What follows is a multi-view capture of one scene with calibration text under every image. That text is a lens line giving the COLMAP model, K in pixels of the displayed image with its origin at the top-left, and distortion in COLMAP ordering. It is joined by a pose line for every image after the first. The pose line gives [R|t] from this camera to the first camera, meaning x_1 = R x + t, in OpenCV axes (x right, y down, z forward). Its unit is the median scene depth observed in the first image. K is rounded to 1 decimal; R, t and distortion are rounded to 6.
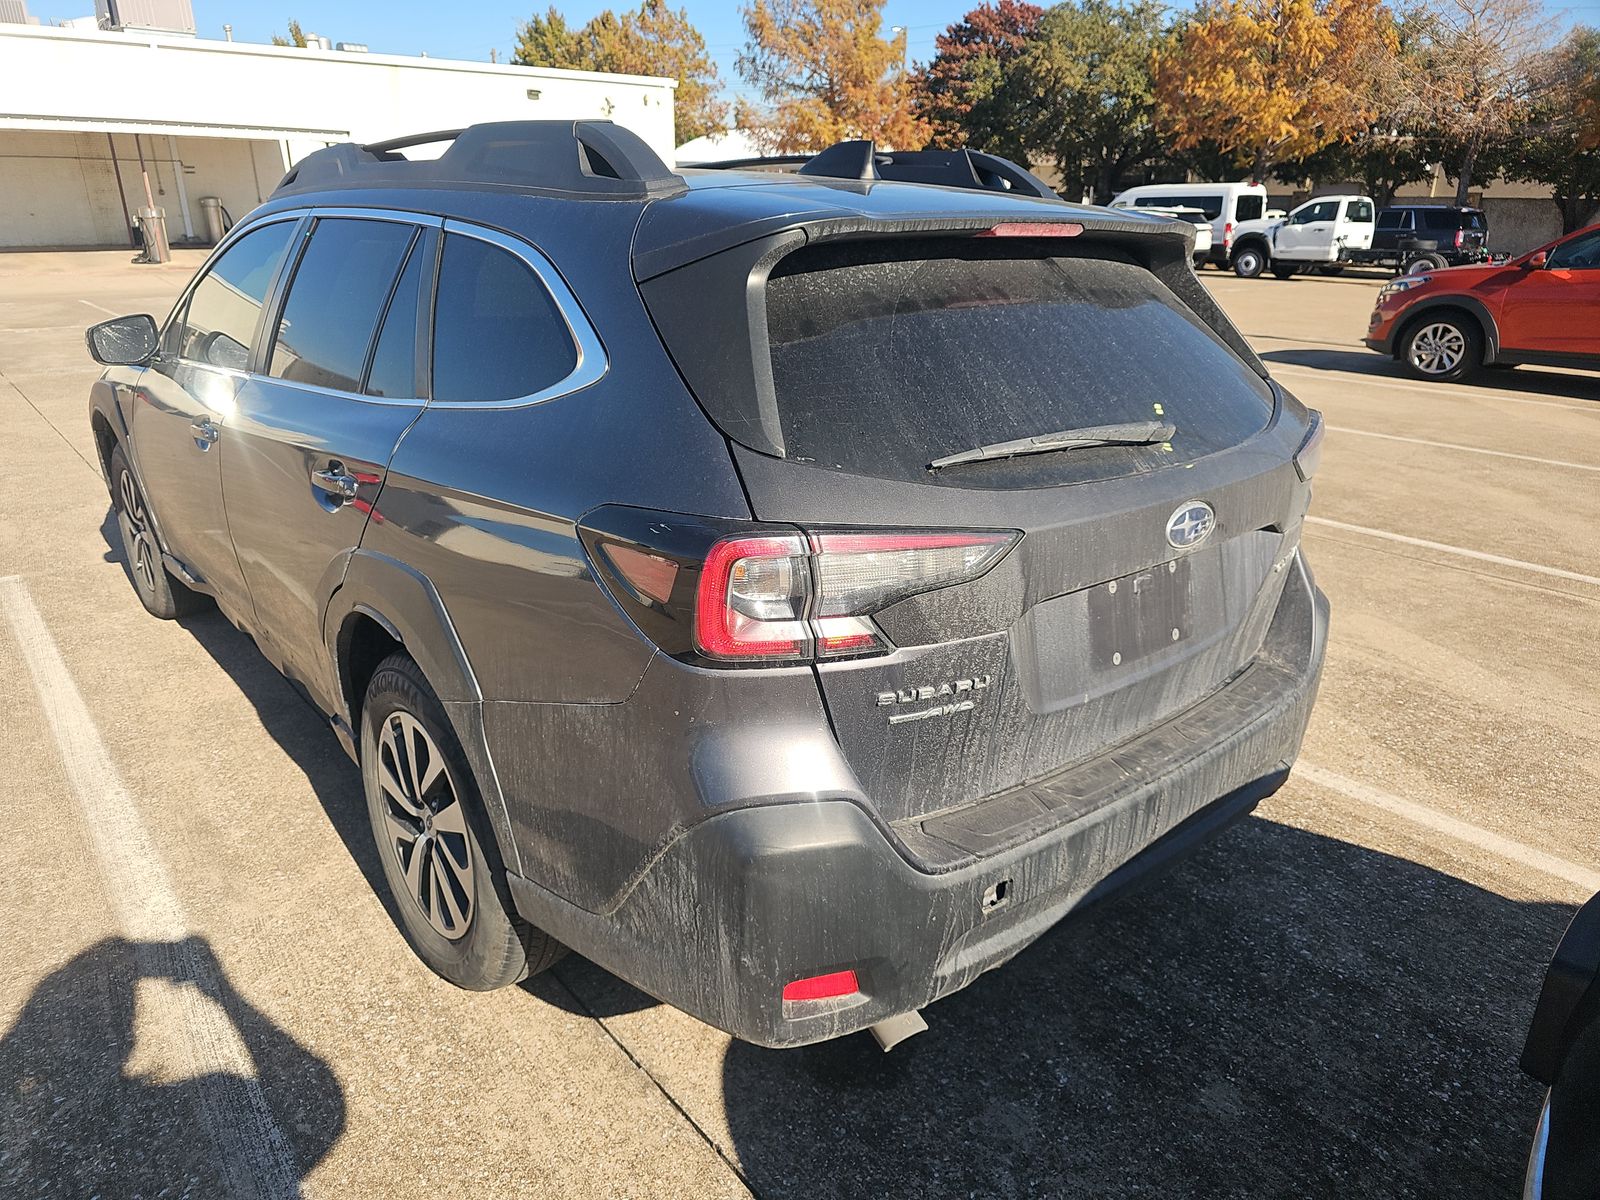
lens RADIAL K [[1058.4, 0, 791.2], [0, 1058.4, 595.8], [0, 0, 1]] dist [0.045813, -0.024879]
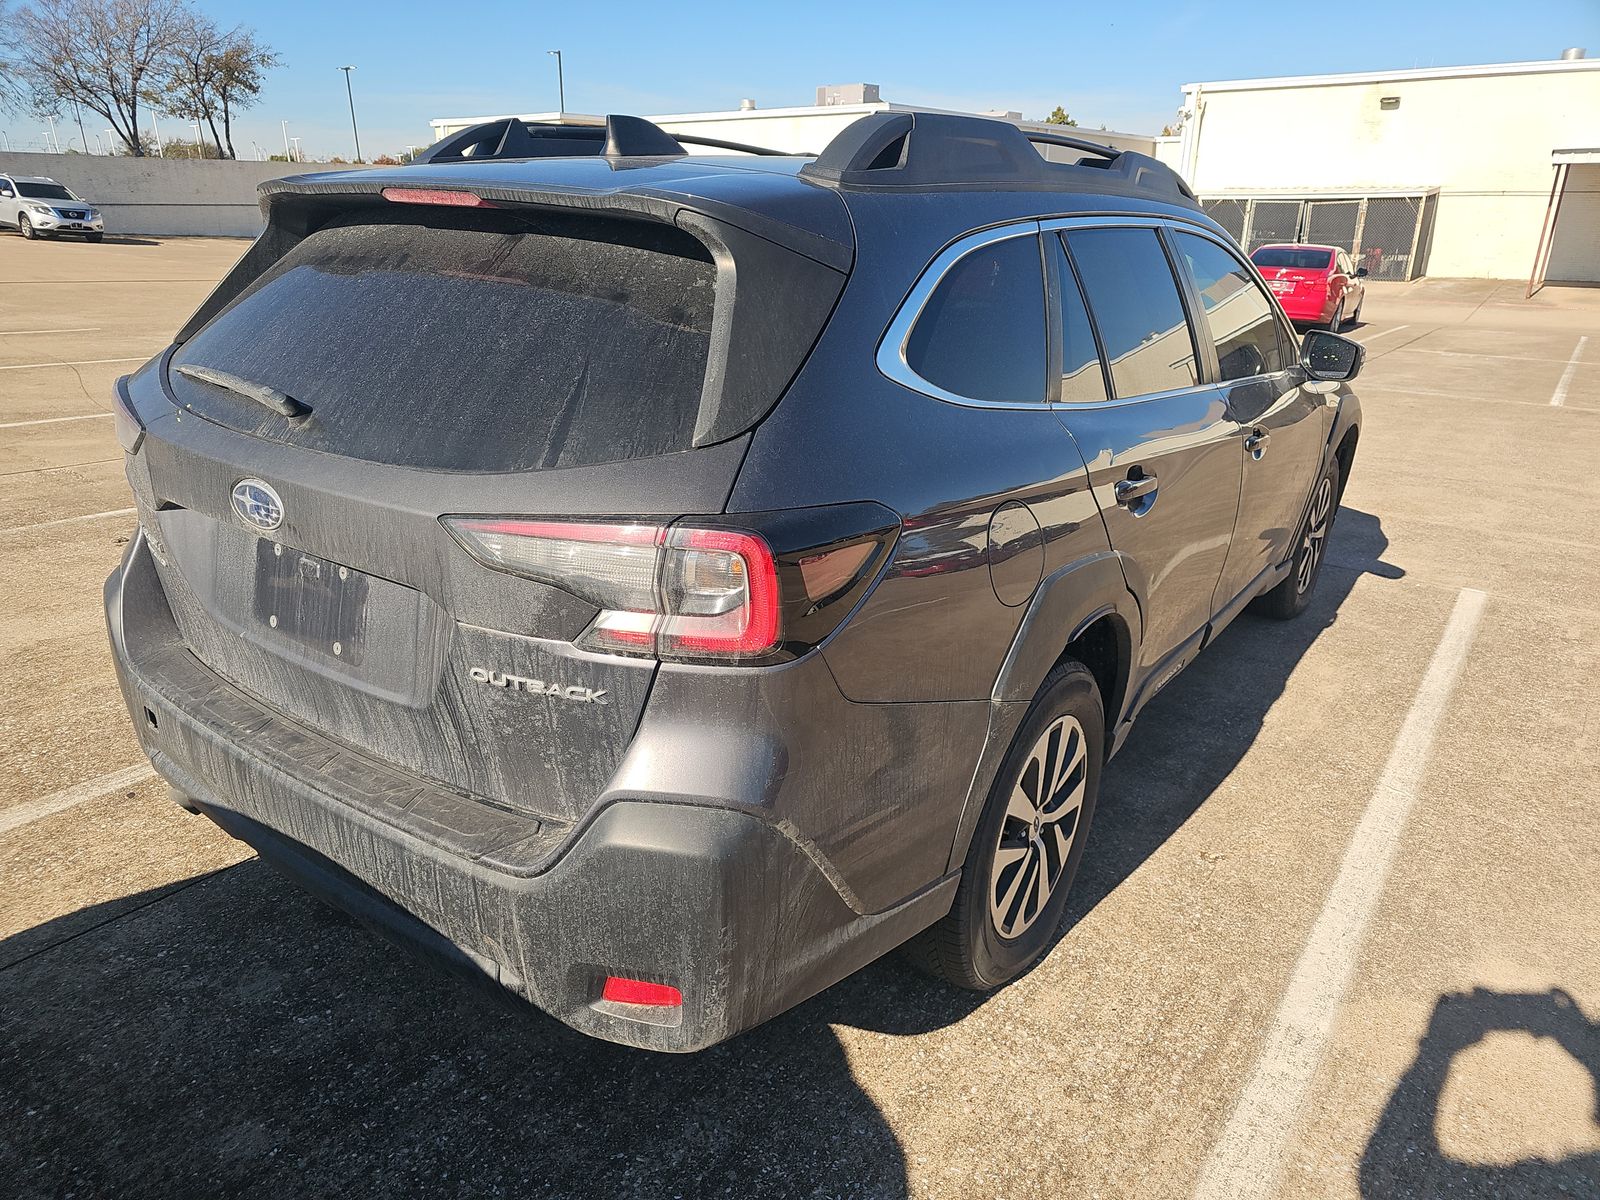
lens RADIAL K [[1053.8, 0, 805.3], [0, 1053.8, 601.1], [0, 0, 1]] dist [0.045586, -0.024751]
pose [[0.250737, 0.330579, -0.909862, 1.340838], [-0.354548, 0.905940, 0.231449, -0.367547], [0.900792, 0.264557, 0.344359, 1.106839]]
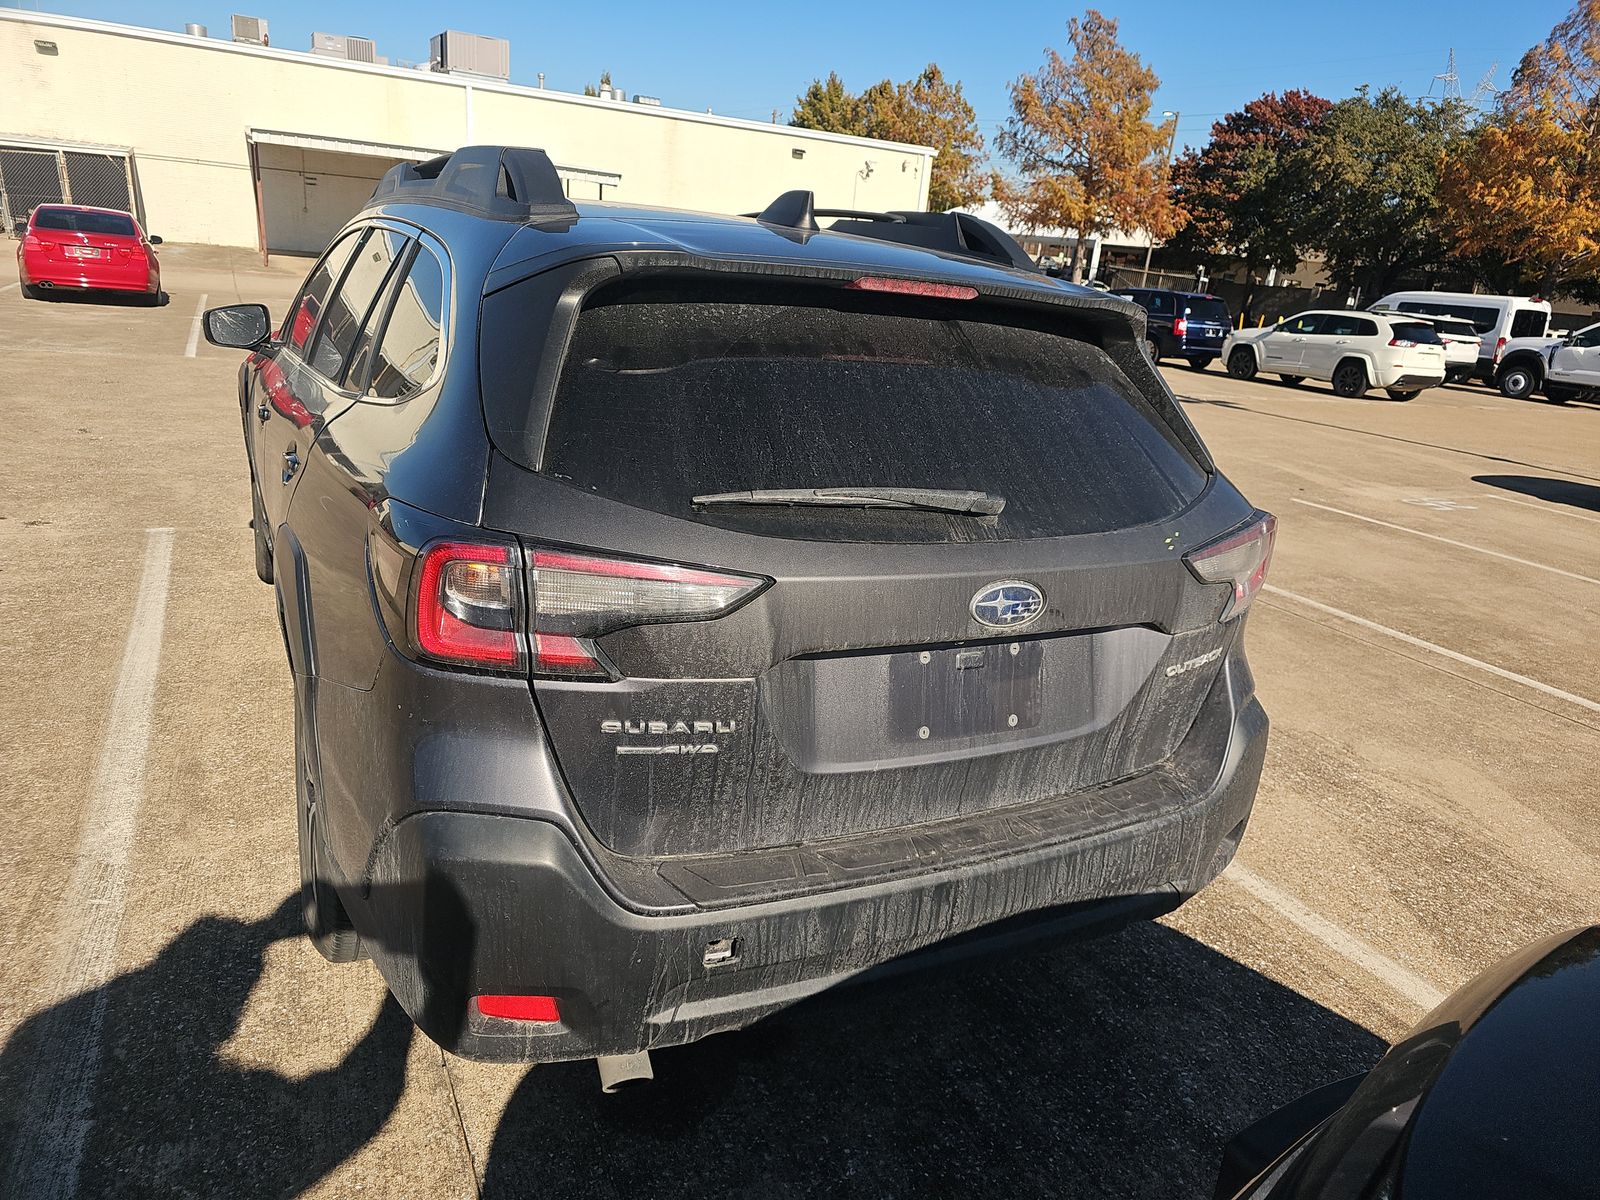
lens RADIAL K [[1053.8, 0, 805.3], [0, 1053.8, 601.1], [0, 0, 1]] dist [0.045586, -0.024751]
pose [[0.976265, 0.140904, -0.164477, 0.342172], [-0.148457, 0.988317, -0.034507, -0.009739], [0.157693, 0.058106, 0.985777, 0.040339]]
